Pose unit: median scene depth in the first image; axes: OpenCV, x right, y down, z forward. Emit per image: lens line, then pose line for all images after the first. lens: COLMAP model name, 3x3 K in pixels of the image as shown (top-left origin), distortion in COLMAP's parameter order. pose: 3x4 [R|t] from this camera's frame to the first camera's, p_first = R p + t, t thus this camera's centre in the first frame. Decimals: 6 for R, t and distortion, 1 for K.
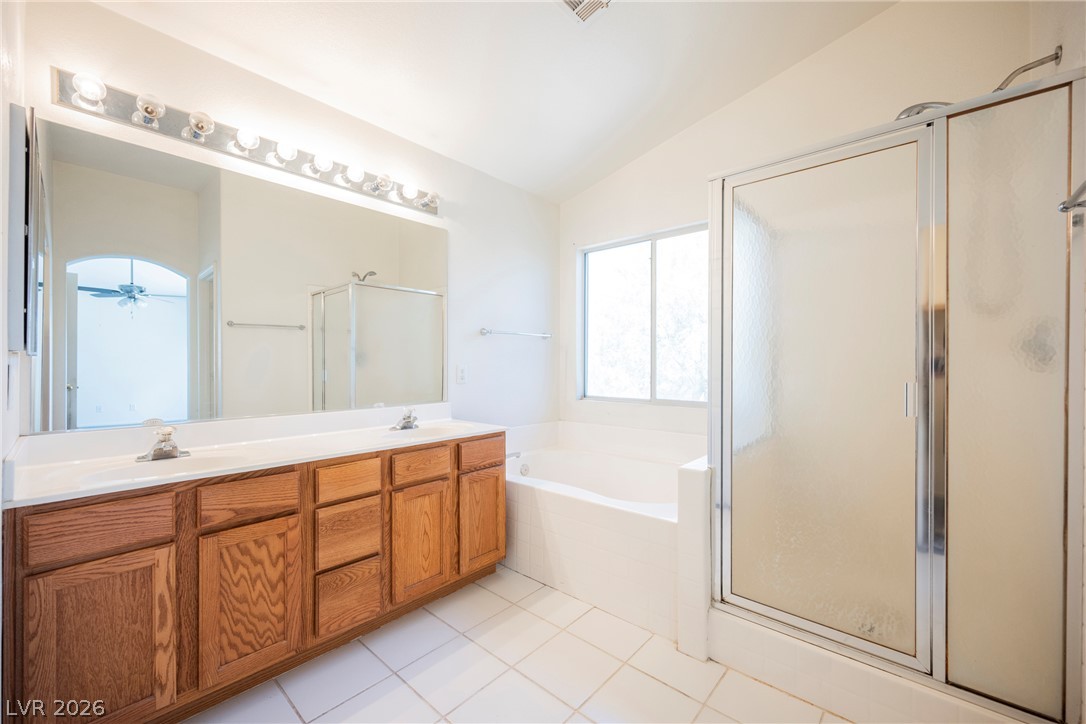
lens RADIAL K [[432.7, 0, 546.2], [0, 432.7, 363.9], [0, 0, 1]] dist [-0.000529, -0.000212]
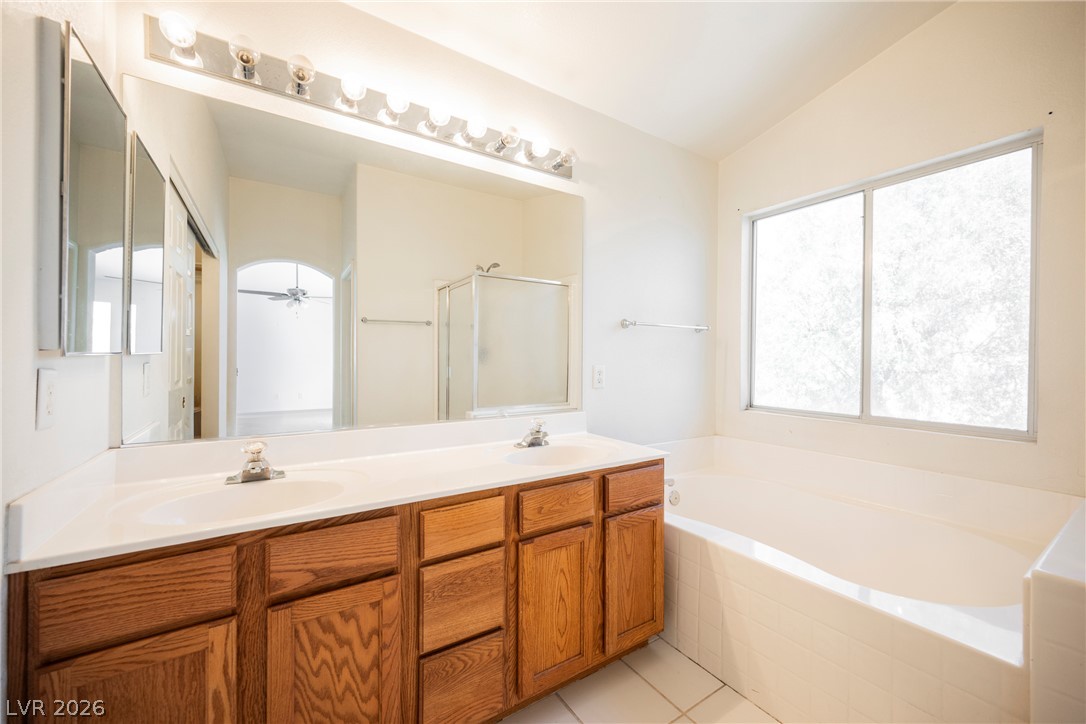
lens RADIAL K [[423.2, 0, 545.8], [0, 423.2, 362.1], [0, 0, 1]] dist [-0.001057, -0.000393]
pose [[0.965486, 0.009350, -0.260287, -0.134664], [-0.007351, 0.999936, 0.008655, -0.014318], [0.260351, -0.006443, 0.965492, 0.338188]]
